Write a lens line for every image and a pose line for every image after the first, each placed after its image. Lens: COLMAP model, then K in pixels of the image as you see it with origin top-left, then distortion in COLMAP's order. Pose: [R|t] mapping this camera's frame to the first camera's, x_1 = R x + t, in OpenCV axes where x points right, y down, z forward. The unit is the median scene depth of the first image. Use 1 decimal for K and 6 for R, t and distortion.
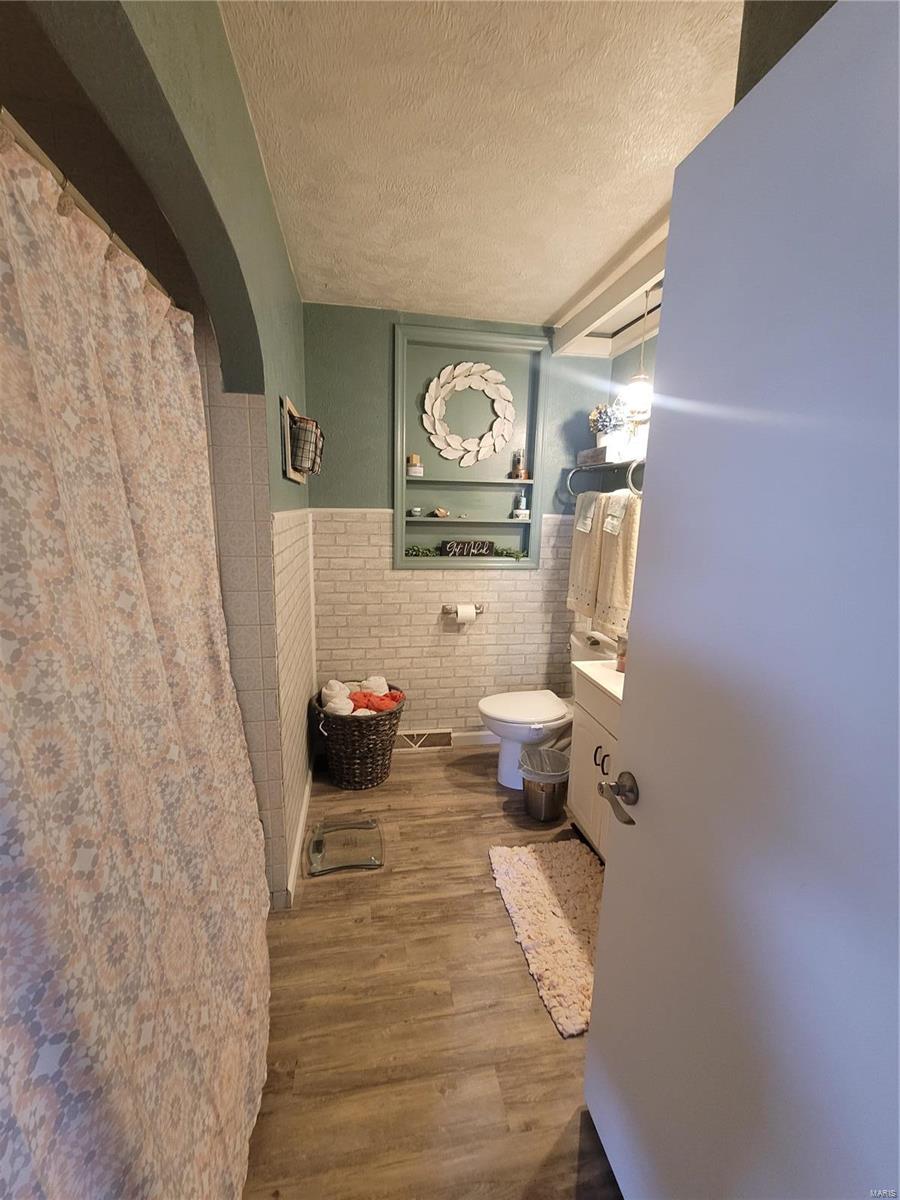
lens RADIAL K [[488.4, 0, 451.2], [0, 488.4, 598.3], [0, 0, 1]] dist [0.001764, -0.001358]
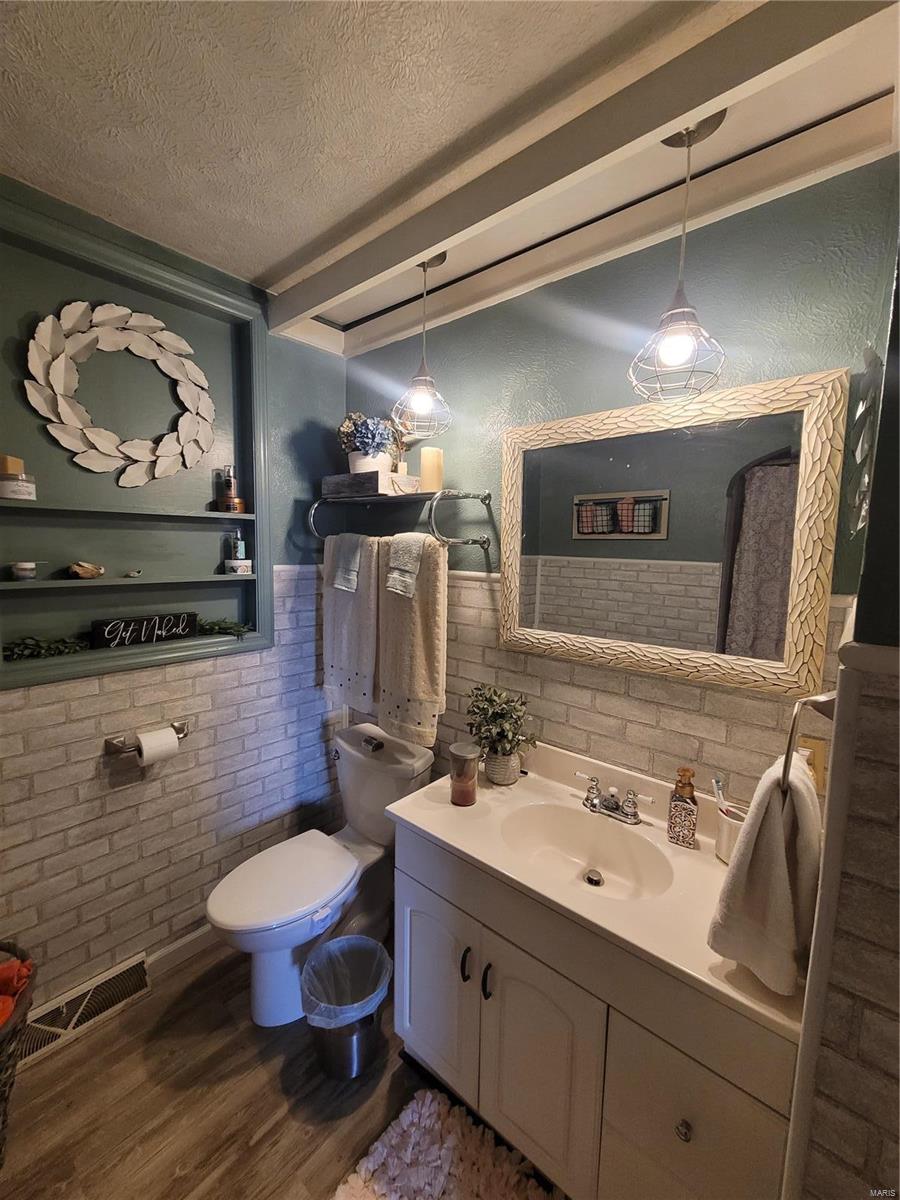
lens RADIAL K [[488.4, 0, 443.7], [0, 488.4, 600.8], [0, 0, 1]] dist [0.001764, -0.001358]
pose [[0.784030, -0.077984, 0.615805, -0.046188], [0.114330, 0.993246, -0.019780, -0.087912], [-0.610104, 0.085913, 0.787650, 0.350232]]
